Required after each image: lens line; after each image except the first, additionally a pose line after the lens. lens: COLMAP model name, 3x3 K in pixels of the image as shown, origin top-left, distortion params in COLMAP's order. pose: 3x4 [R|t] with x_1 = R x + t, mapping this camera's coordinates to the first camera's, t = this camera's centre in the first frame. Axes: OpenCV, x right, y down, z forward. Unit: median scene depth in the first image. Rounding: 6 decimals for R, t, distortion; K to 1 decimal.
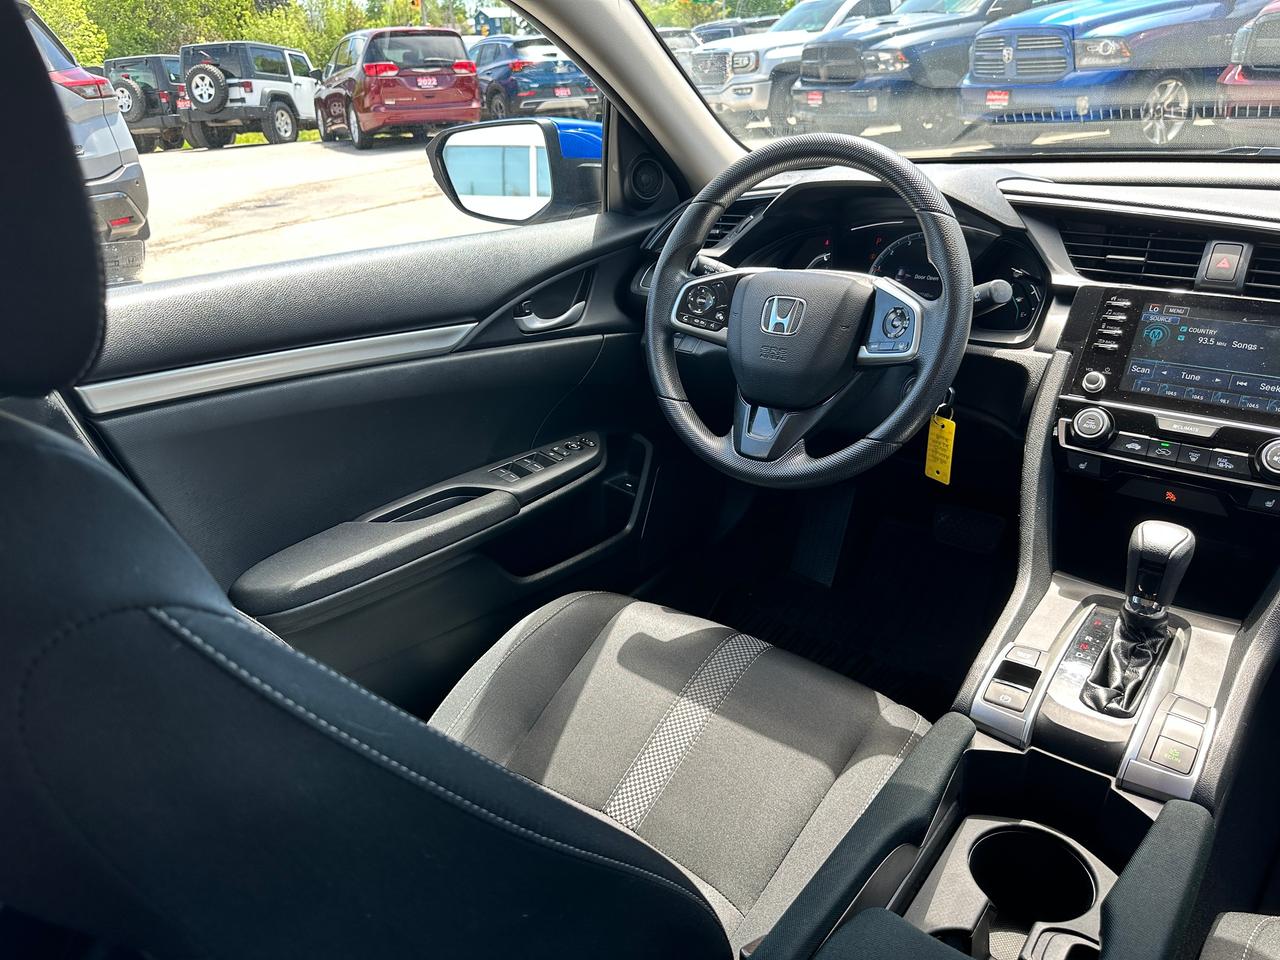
lens RADIAL K [[889.8, 0, 640.0], [0, 889.8, 480.0], [0, 0, 1]] dist [0.066212, -0.093168]
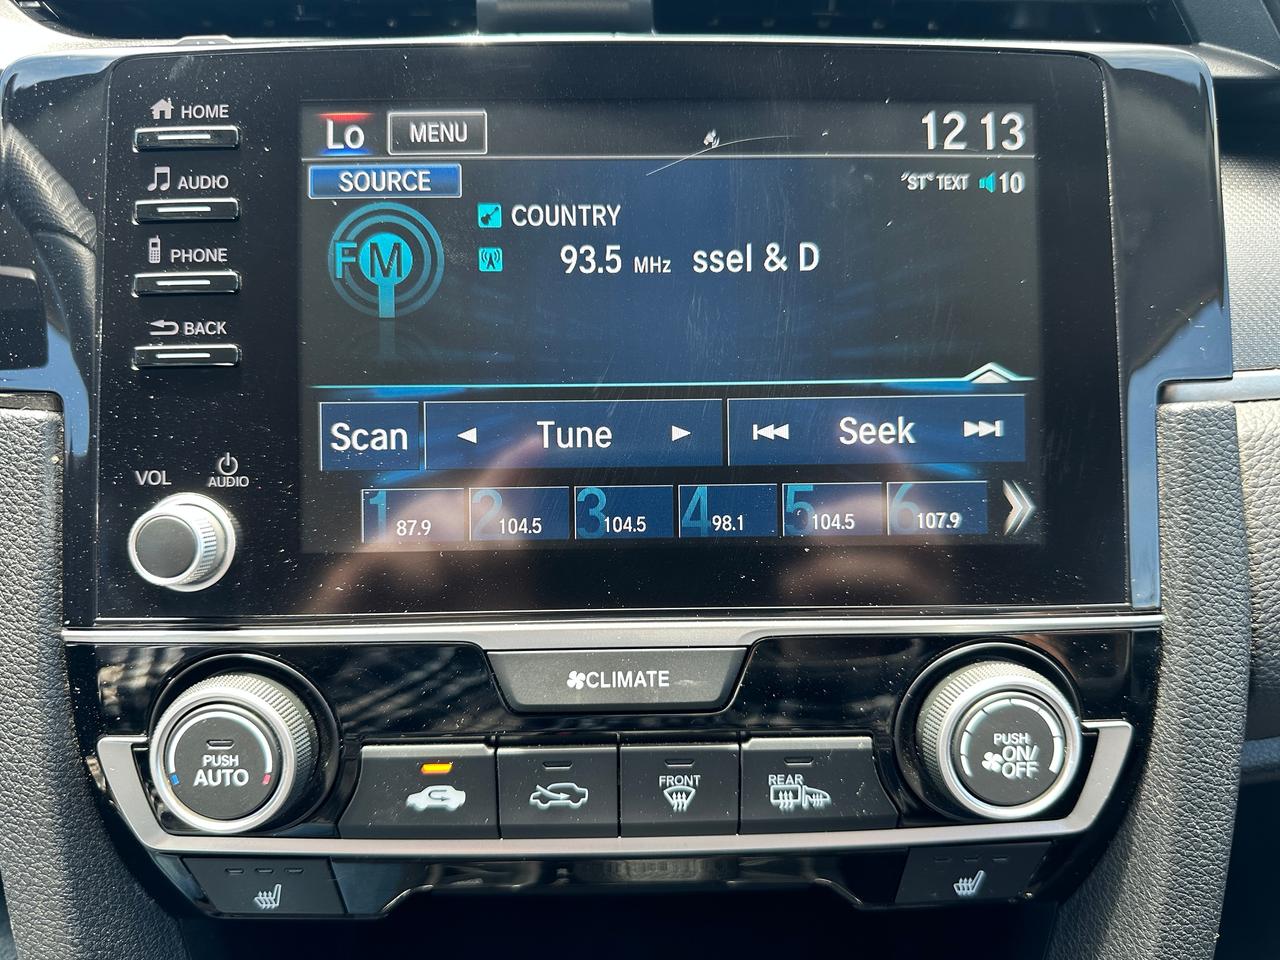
lens RADIAL K [[917.6, 0, 643.2], [0, 917.6, 471.4], [0, 0, 1]] dist [-0.006756, -0.046827]
pose [[0.769110, -0.328929, 0.547974, 0.477180], [0.231937, 0.942590, 0.240267, -0.150073], [-0.595546, -0.057696, 0.801246, 0.774253]]
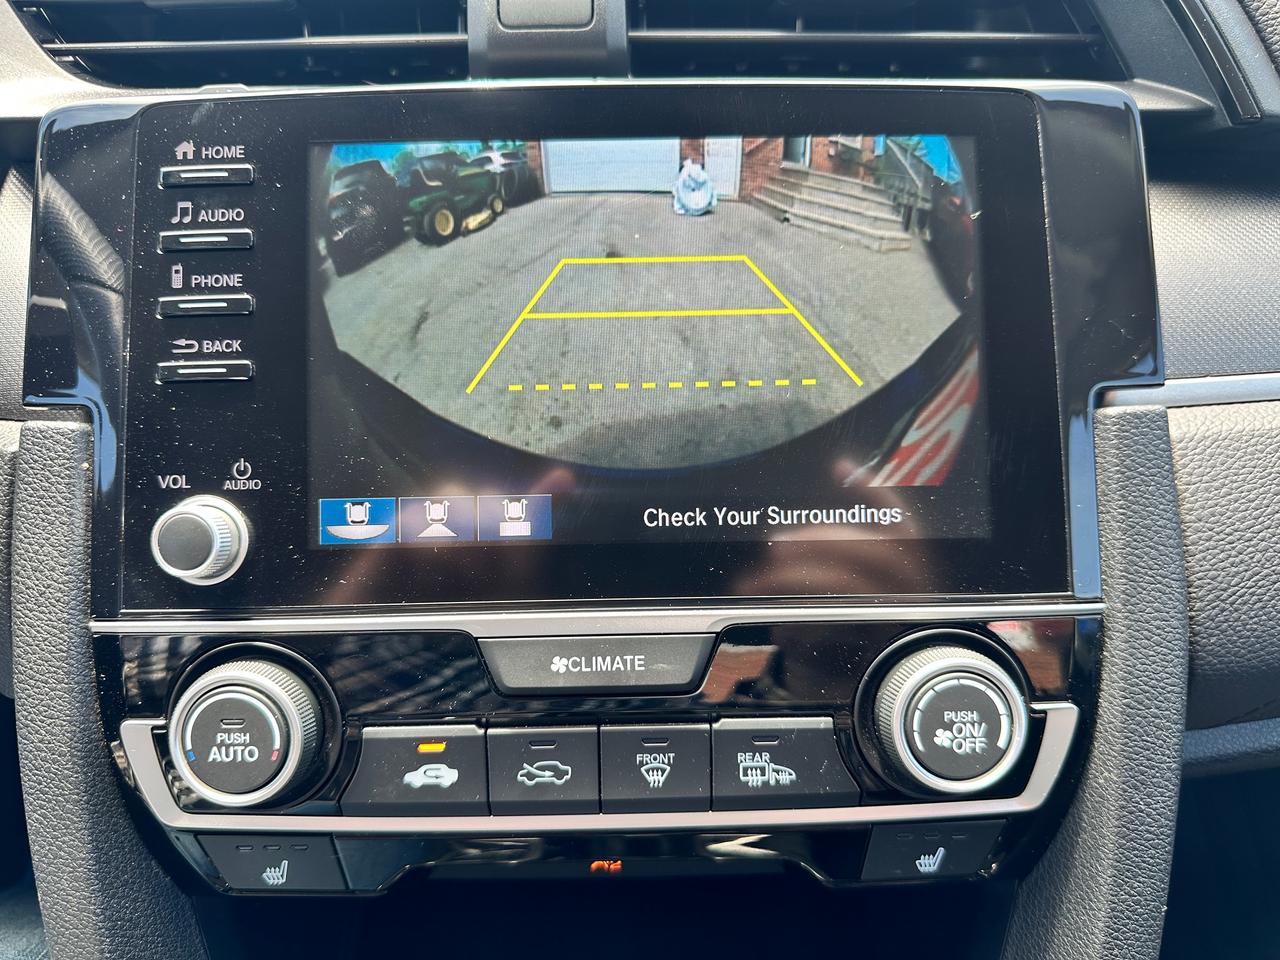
lens RADIAL K [[910.7, 0, 640.0], [0, 910.7, 480.0], [0, 0, 1]] dist [0.020953, -0.092248]
pose [[0.773388, -0.316354, 0.549356, 0.469768], [0.241335, 0.948258, 0.206313, -0.143815], [-0.586199, -0.026982, 0.809718, 0.753749]]
